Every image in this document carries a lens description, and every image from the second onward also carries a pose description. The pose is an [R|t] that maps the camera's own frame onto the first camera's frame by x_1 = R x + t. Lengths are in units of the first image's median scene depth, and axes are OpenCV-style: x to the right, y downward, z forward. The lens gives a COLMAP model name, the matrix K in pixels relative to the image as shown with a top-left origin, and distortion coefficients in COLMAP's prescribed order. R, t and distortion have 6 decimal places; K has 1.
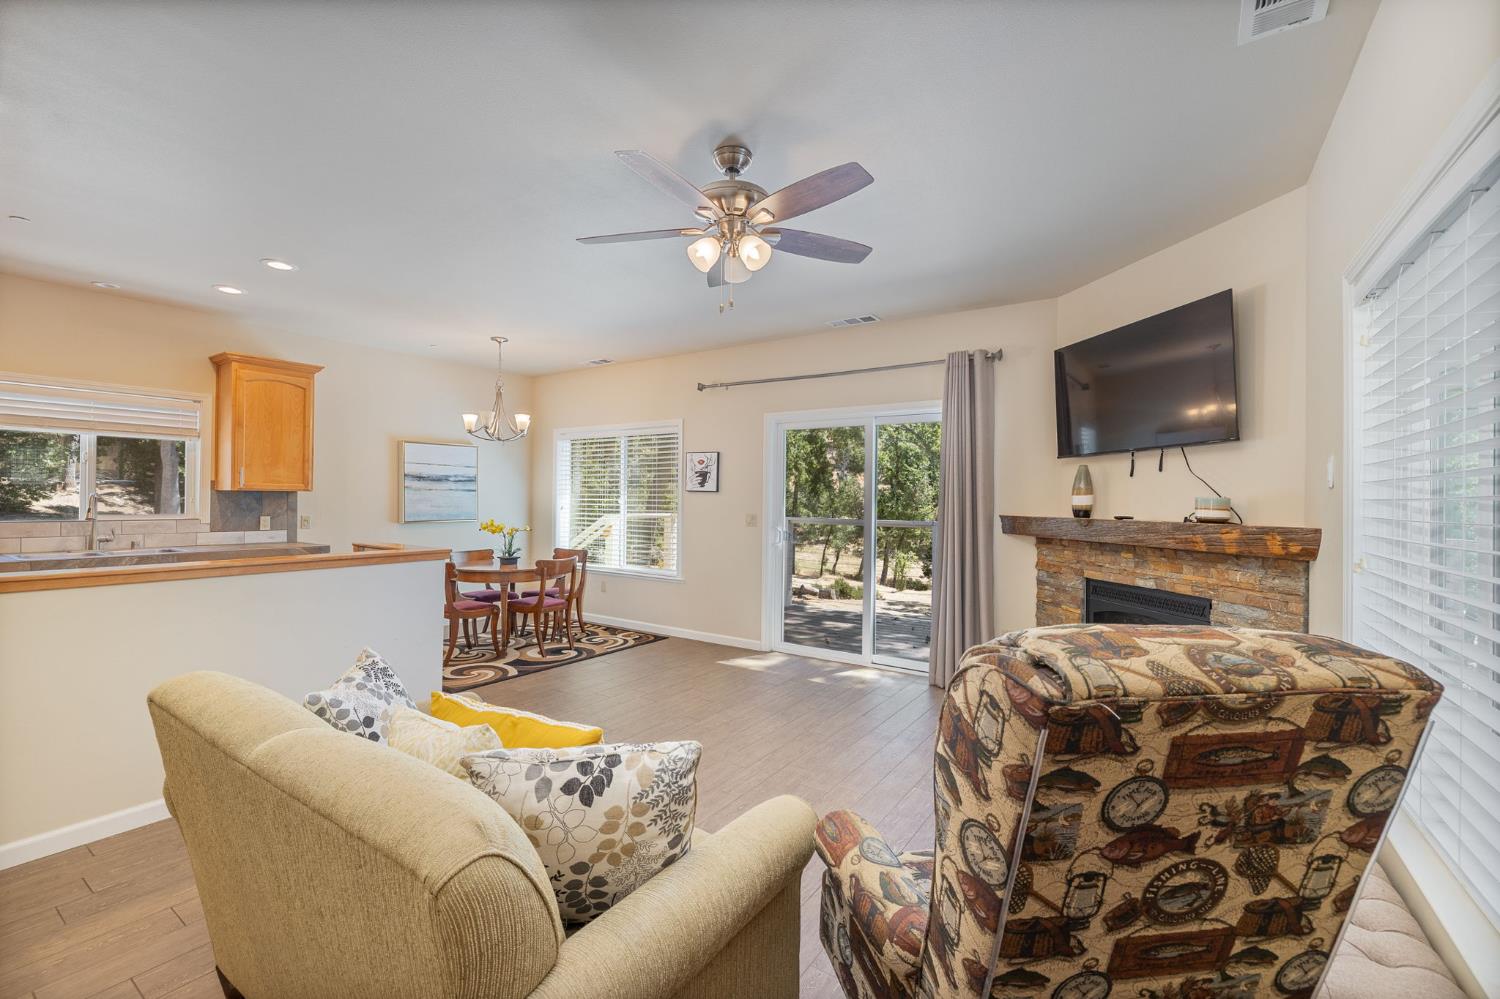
lens RADIAL K [[633.1, 0, 738.8], [0, 633.1, 500.7], [0, 0, 1]] dist [-0.001249, -0.000286]
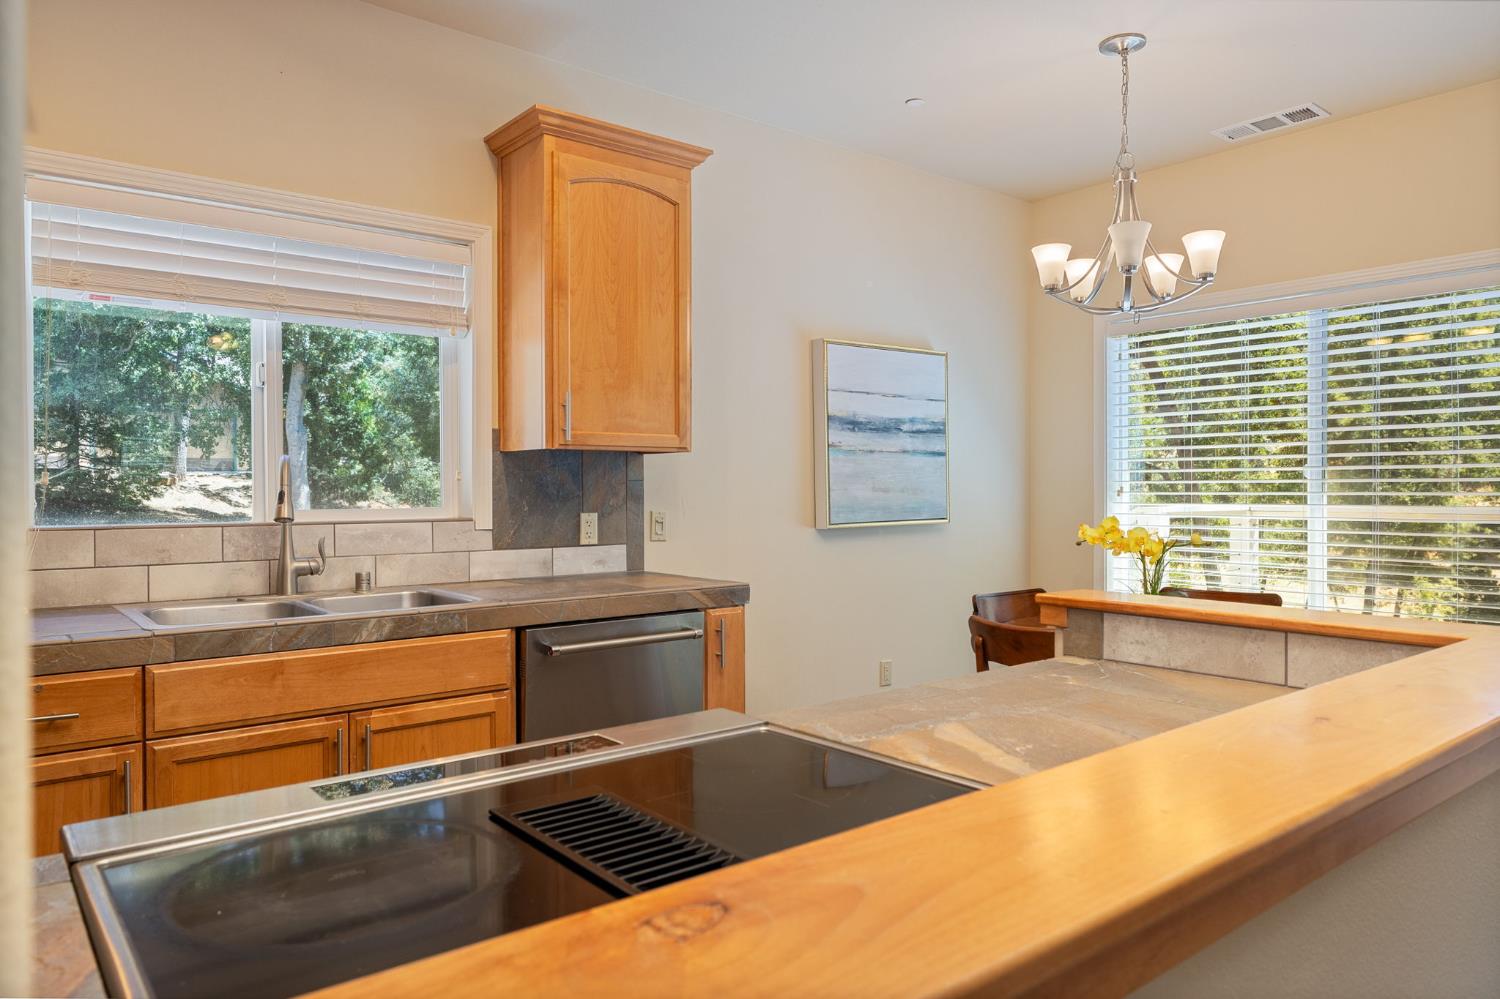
lens RADIAL K [[985.6, 0, 750.0], [0, 985.6, 499.5], [0, 0, 1]] dist [0.006079, 0.000885]
pose [[0.958529, -0.010212, -0.284812, -0.447639], [0.012364, 0.999907, 0.005762, 0.013083], [0.284727, -0.009044, 0.958566, 0.384809]]
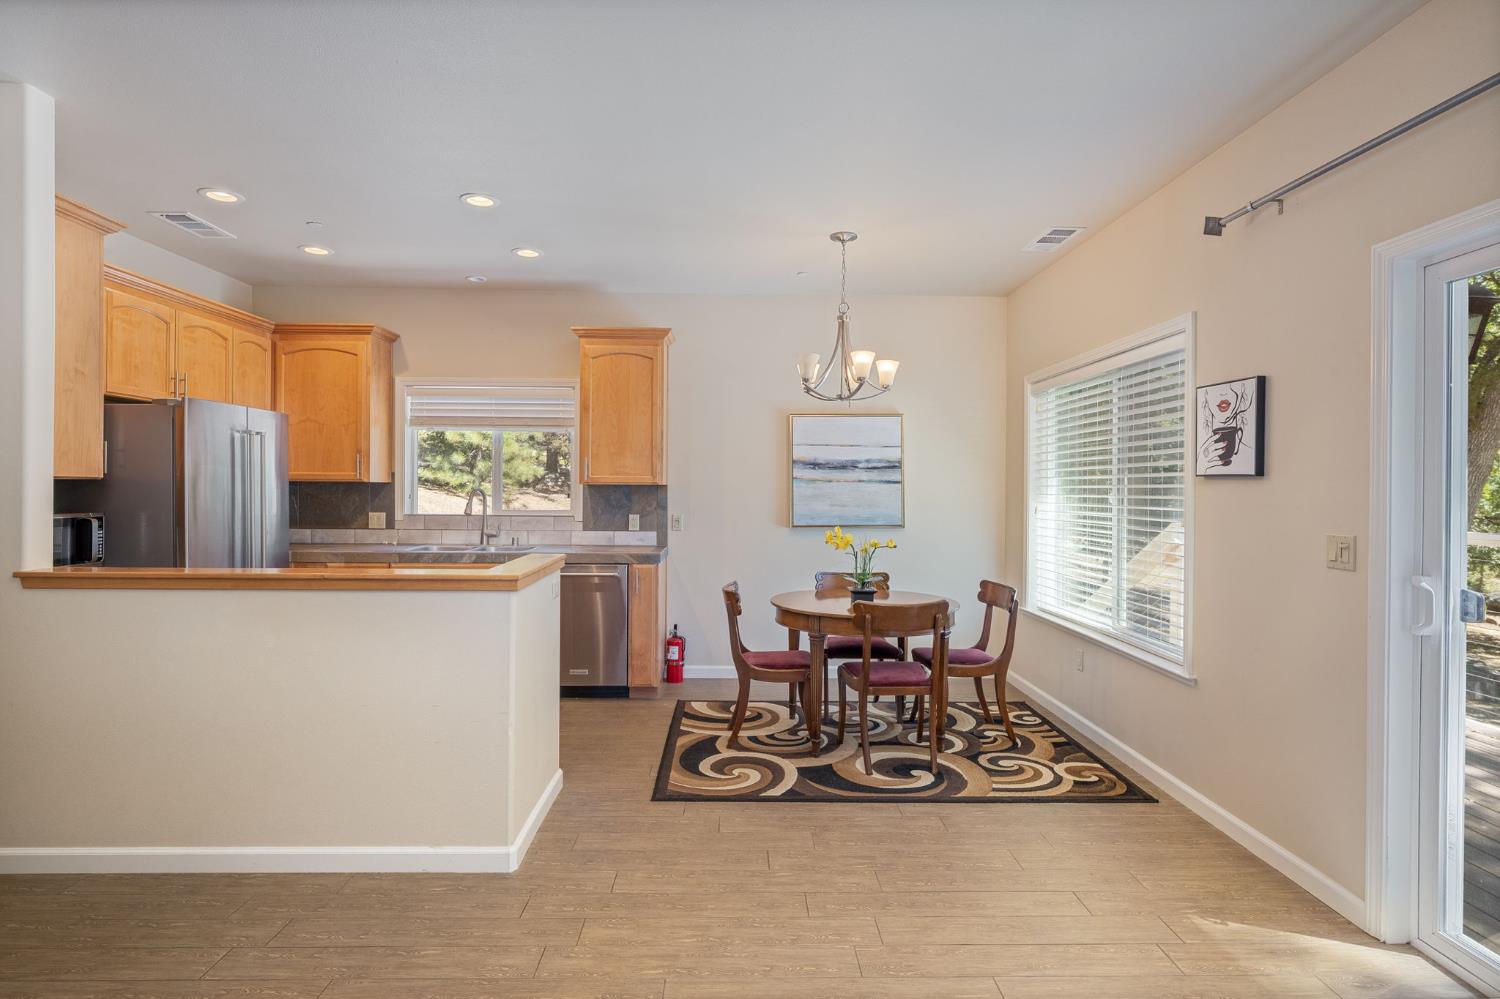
lens RADIAL K [[777.1, 0, 749.0], [0, 777.1, 492.6], [0, 0, 1]] dist [0.000220, 0.000452]
pose [[0.589103, -0.001853, -0.808056, 0.189661], [-0.003682, 0.999981, -0.004977, -0.000127], [0.808050, 0.005907, 0.589085, 0.500440]]
